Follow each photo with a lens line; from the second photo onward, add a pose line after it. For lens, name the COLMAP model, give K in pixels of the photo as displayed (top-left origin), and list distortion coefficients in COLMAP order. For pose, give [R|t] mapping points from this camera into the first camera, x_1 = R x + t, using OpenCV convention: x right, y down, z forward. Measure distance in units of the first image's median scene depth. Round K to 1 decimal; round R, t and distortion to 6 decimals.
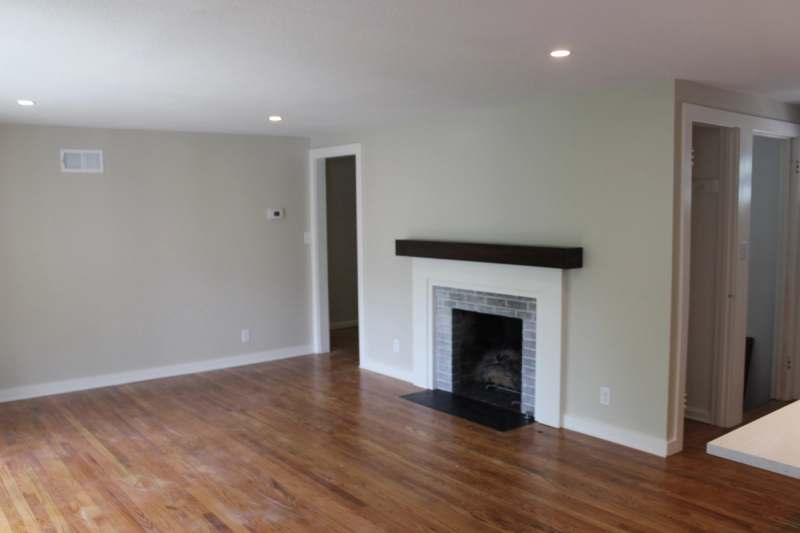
lens RADIAL K [[696.7, 0, 444.7], [0, 696.7, 279.2], [0, 0, 1]] dist [-0.151111, 0.123800]
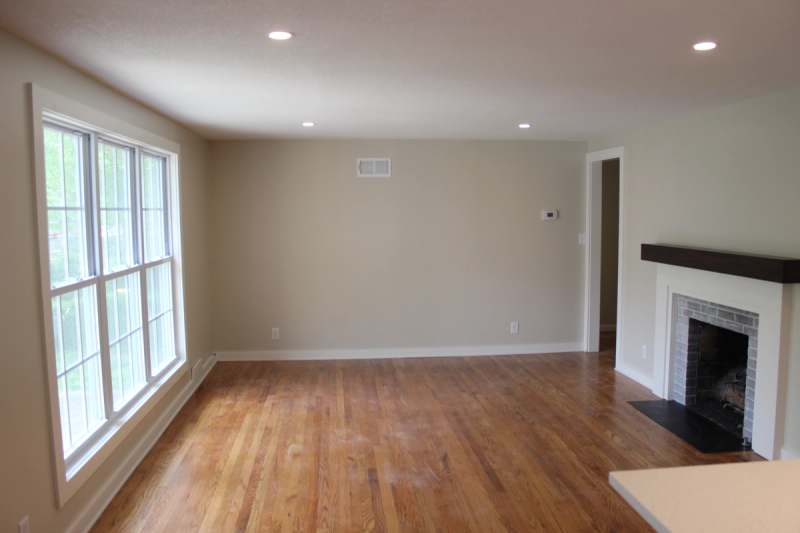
lens RADIAL K [[696.7, 0, 444.7], [0, 696.7, 279.2], [0, 0, 1]] dist [-0.151111, 0.123800]
pose [[0.841891, 0.061476, -0.536134, 0.241748], [-0.060927, 0.997966, 0.018758, -0.008657], [0.536196, 0.016873, 0.843925, 0.030976]]
